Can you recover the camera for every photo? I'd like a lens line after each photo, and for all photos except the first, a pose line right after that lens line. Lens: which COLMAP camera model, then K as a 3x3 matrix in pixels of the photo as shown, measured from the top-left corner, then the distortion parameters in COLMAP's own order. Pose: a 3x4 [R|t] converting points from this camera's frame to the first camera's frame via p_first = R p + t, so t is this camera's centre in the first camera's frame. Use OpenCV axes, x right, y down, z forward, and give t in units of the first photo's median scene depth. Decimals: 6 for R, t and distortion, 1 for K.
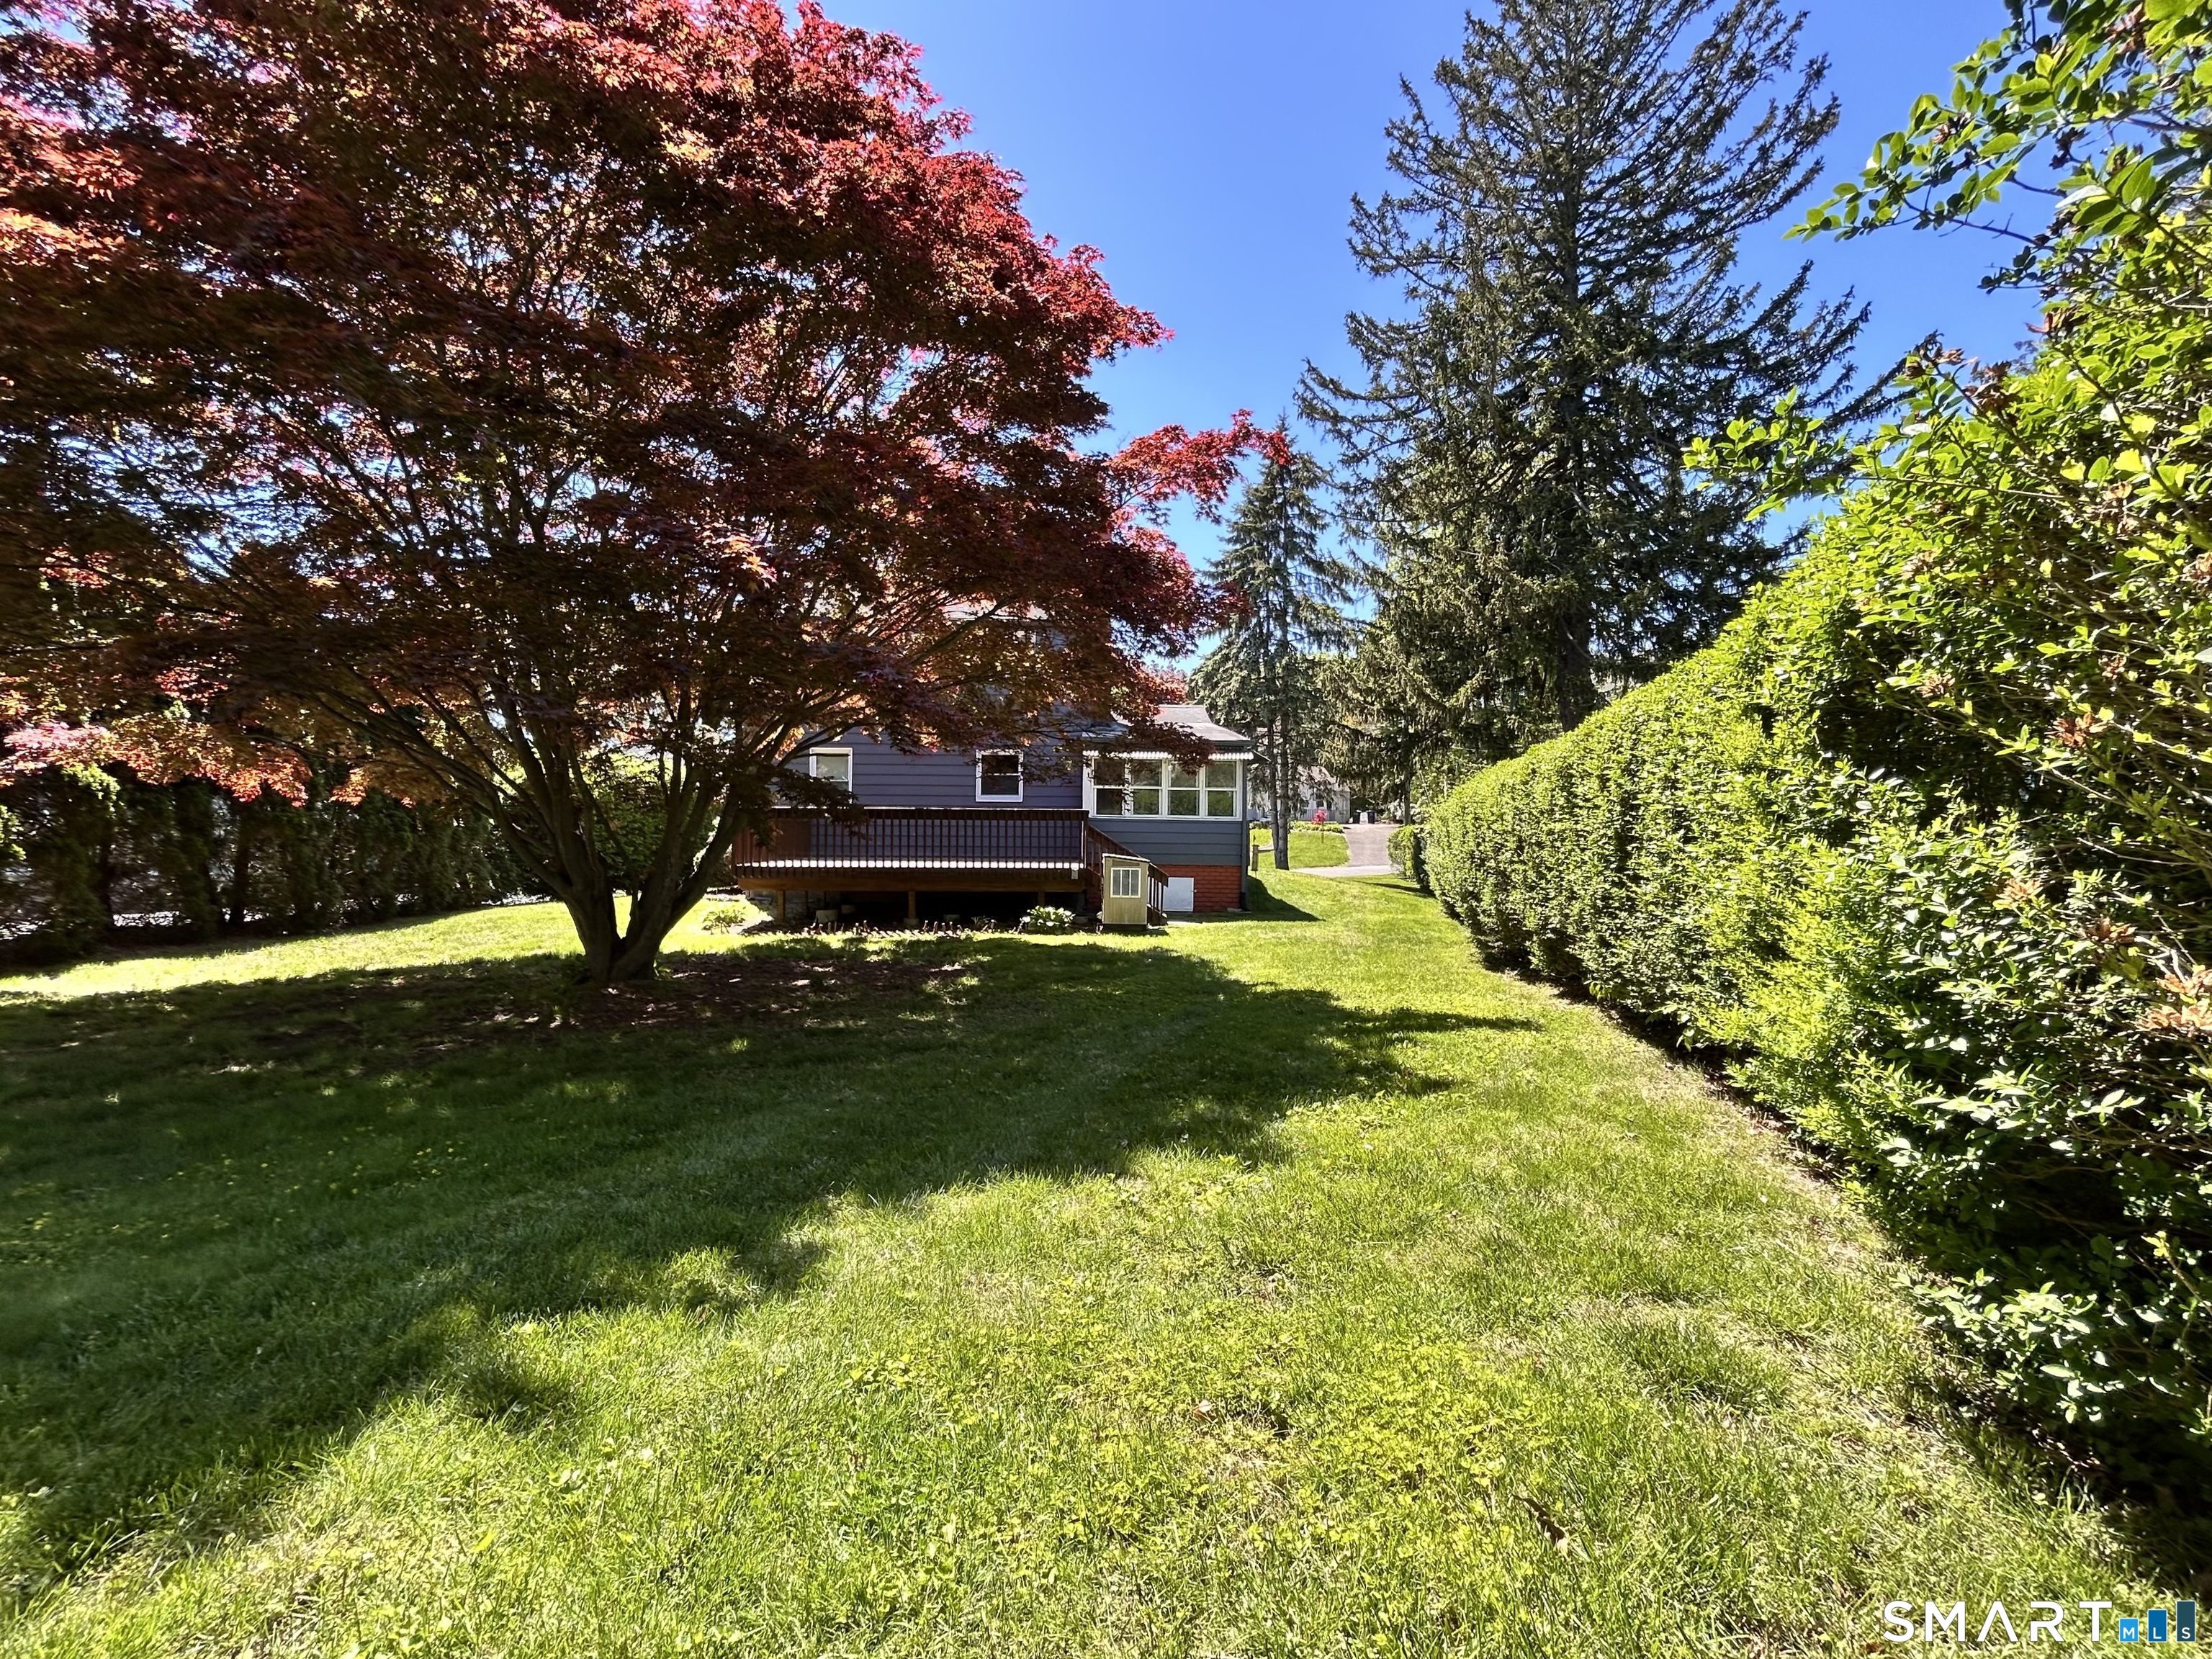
lens RADIAL K [[883.4, 0, 1108.9], [0, 883.4, 826.1], [0, 0, 1]] dist [-0.000224, -0.000004]
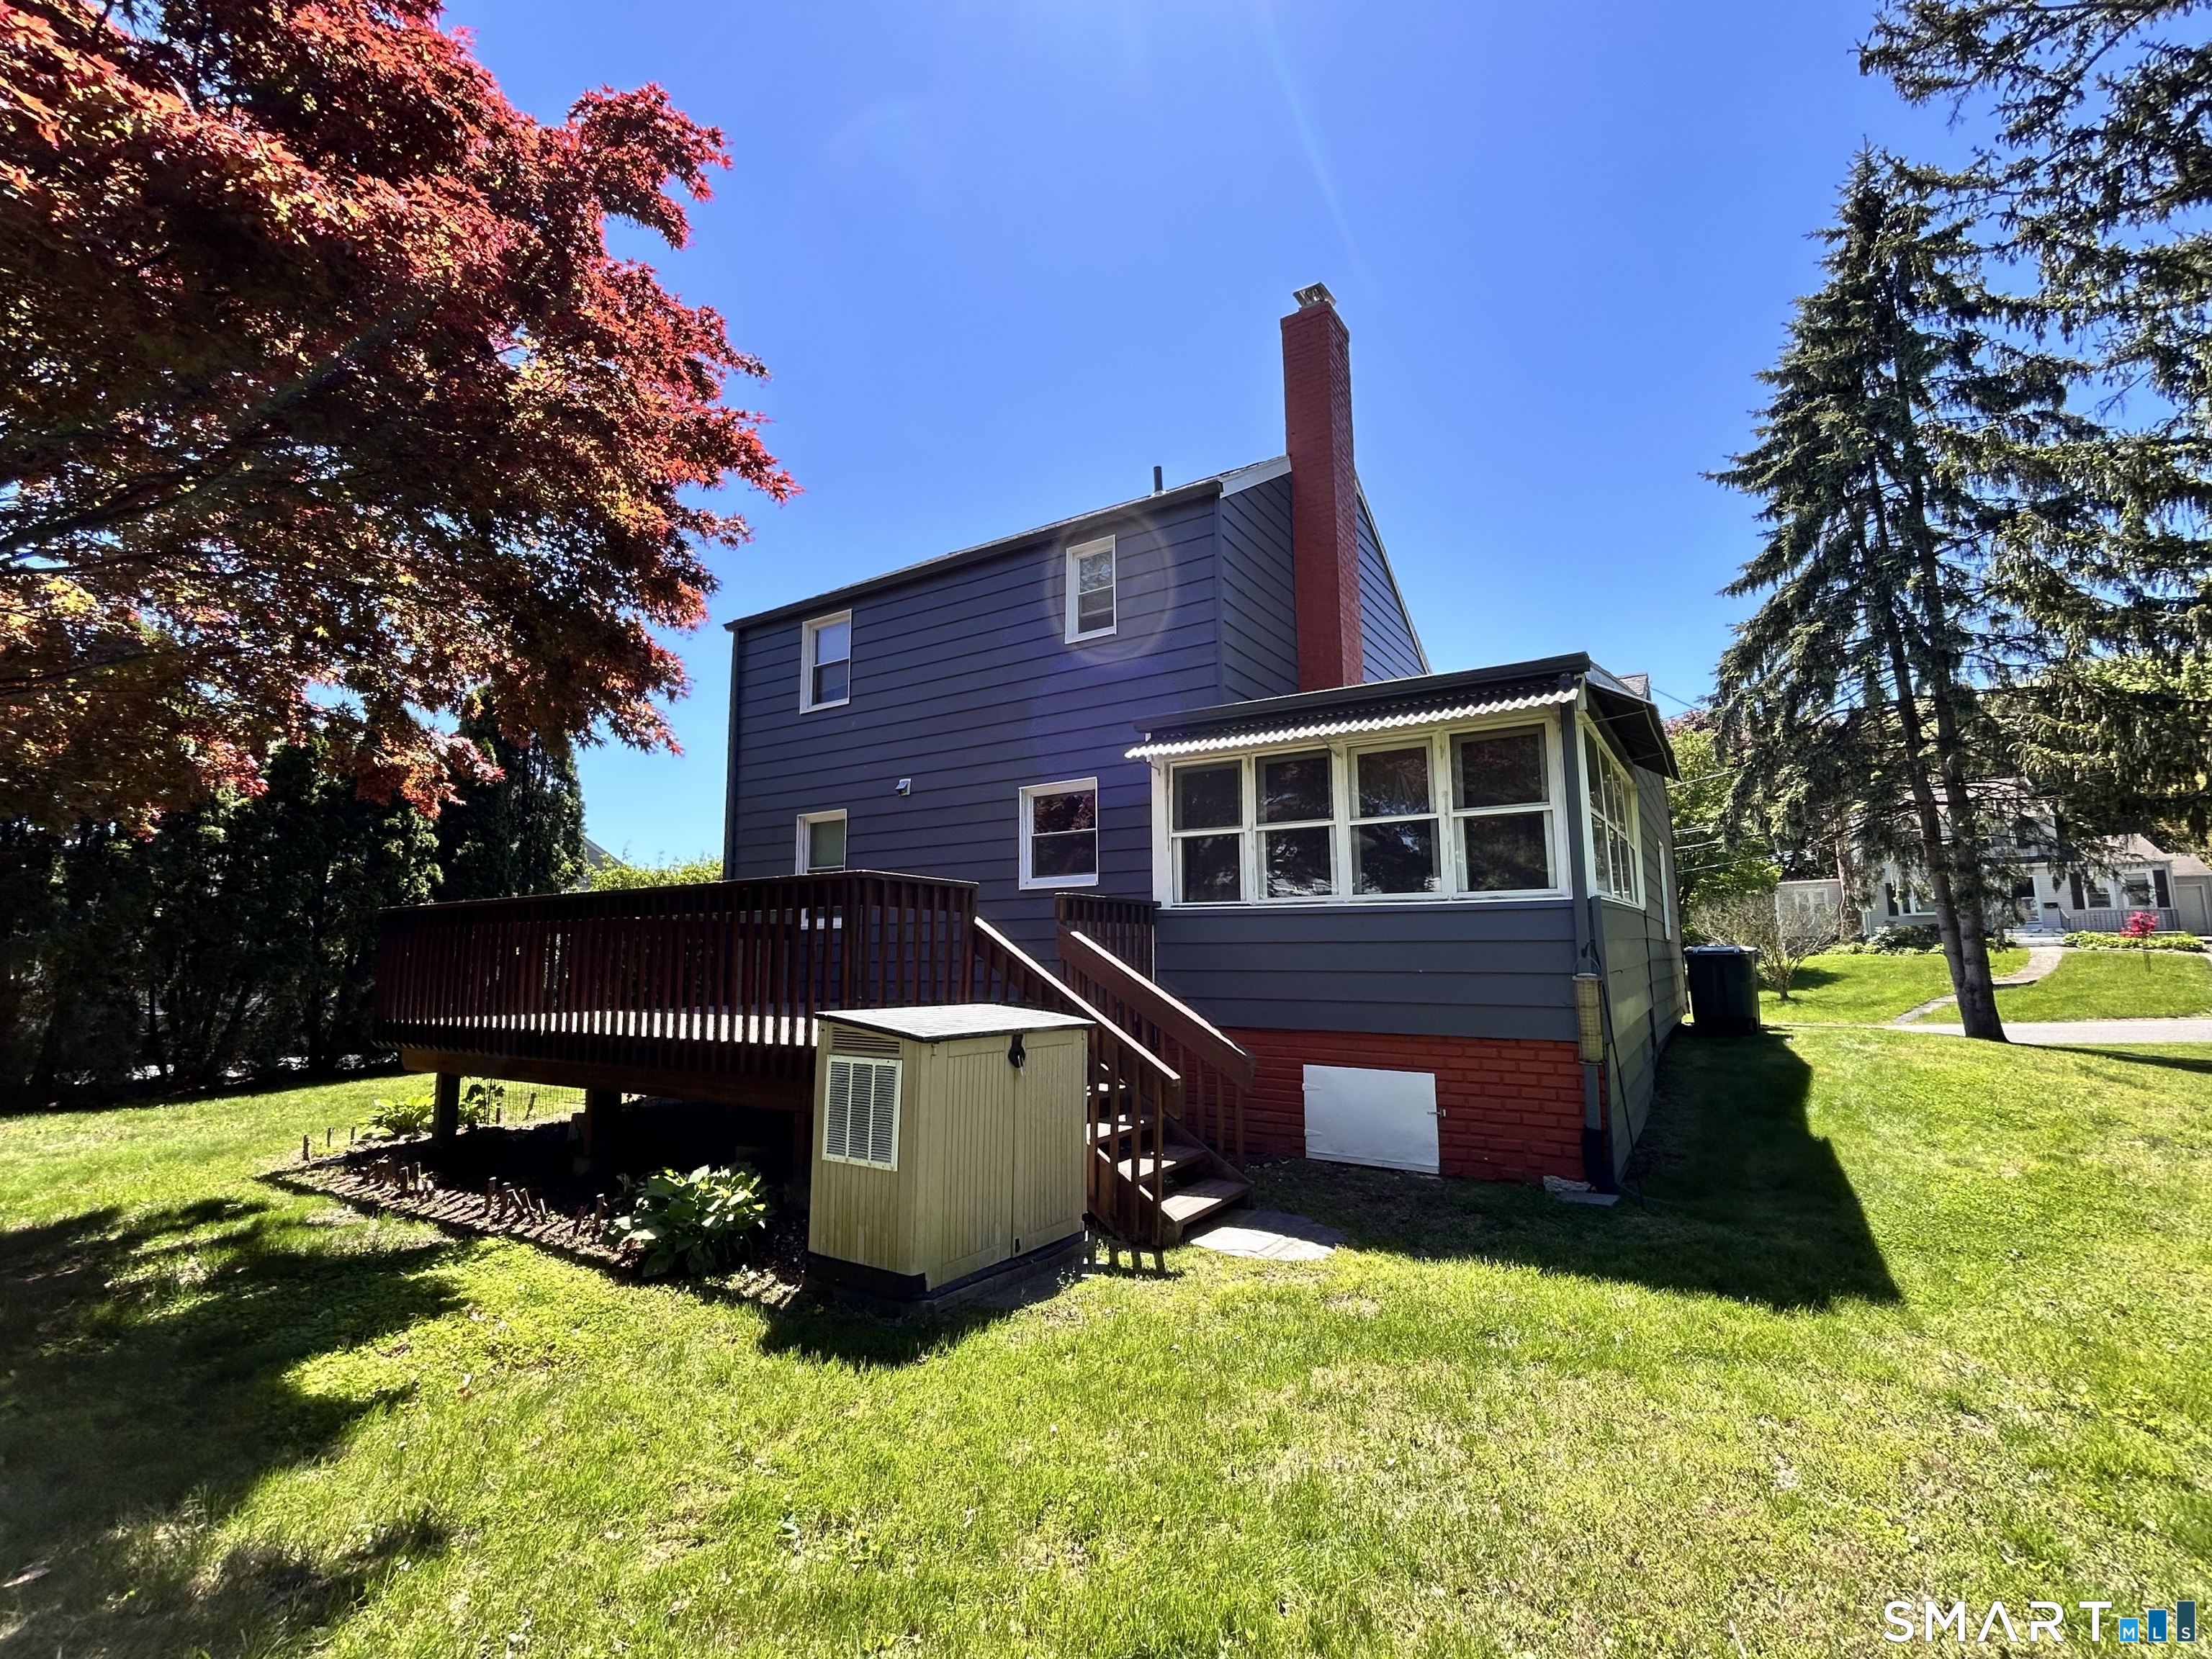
lens RADIAL K [[969.3, 0, 1105.5], [0, 969.3, 817.4], [0, 0, 1]] dist [0.001390, 0.000333]
pose [[0.835746, -0.101240, -0.539703, 0.194946], [0.044362, 0.992093, -0.117405, -0.002464], [0.547321, 0.074178, 0.833629, 0.614551]]
